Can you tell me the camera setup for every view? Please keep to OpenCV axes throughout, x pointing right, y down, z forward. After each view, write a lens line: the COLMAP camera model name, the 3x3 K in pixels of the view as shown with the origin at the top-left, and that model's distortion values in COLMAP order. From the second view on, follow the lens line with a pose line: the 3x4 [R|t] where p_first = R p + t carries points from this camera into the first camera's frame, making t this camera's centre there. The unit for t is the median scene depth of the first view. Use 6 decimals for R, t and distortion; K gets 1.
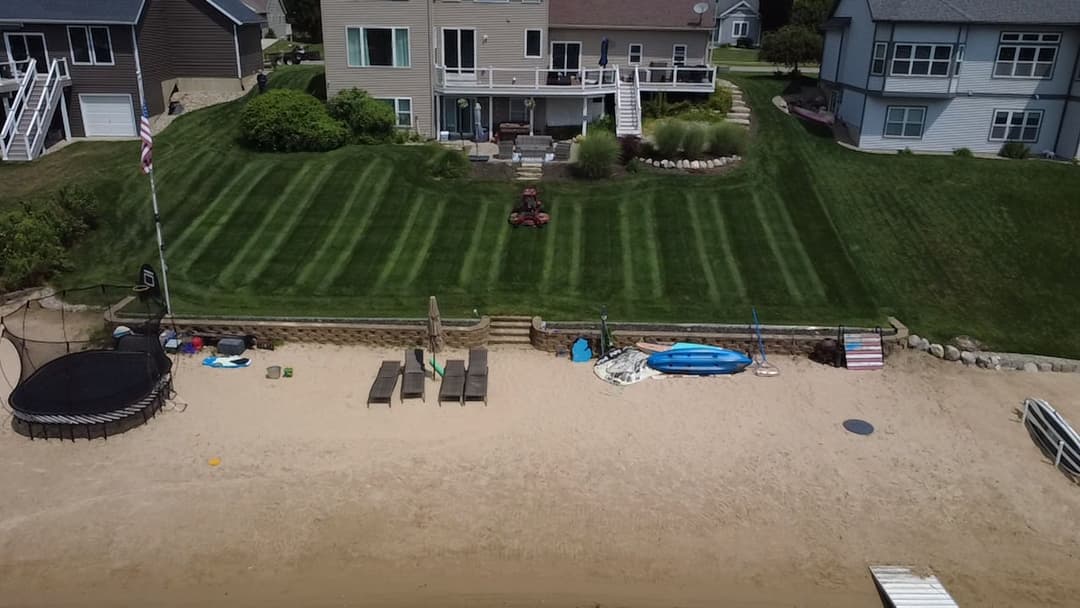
lens RADIAL K [[796.8, 0, 540.0], [0, 796.8, 304.0], [0, 0, 1]] dist [0.003588, 0.000409]
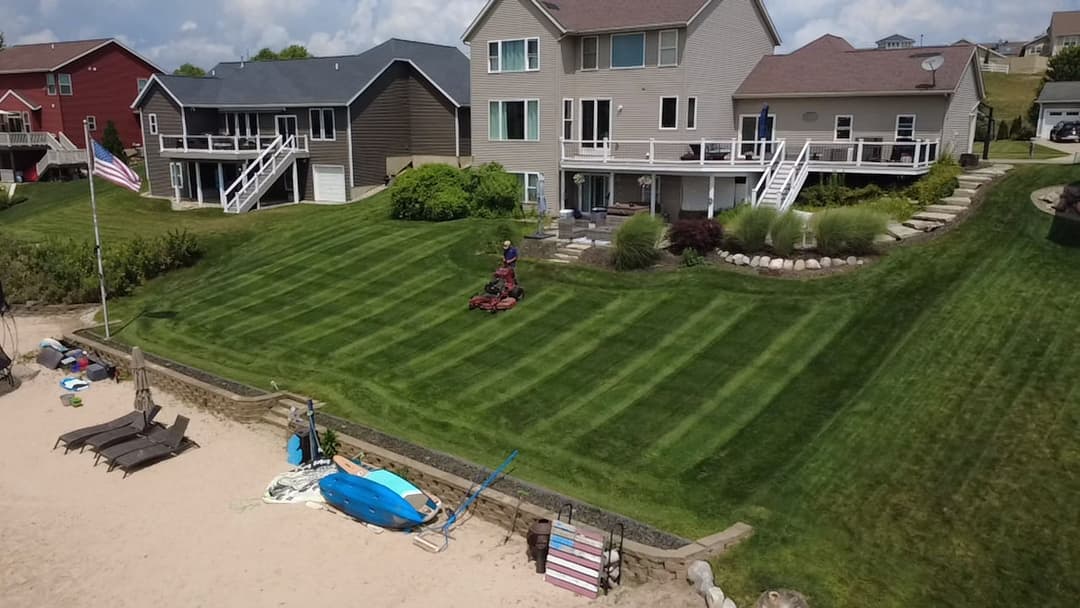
lens RADIAL K [[796.8, 0, 540.0], [0, 796.8, 304.0], [0, 0, 1]] dist [0.003588, 0.000409]
pose [[0.795050, 0.114543, -0.595631, 0.417805], [-0.193125, 0.978704, -0.069575, -0.044837], [0.574977, 0.170347, 0.800240, 0.287134]]
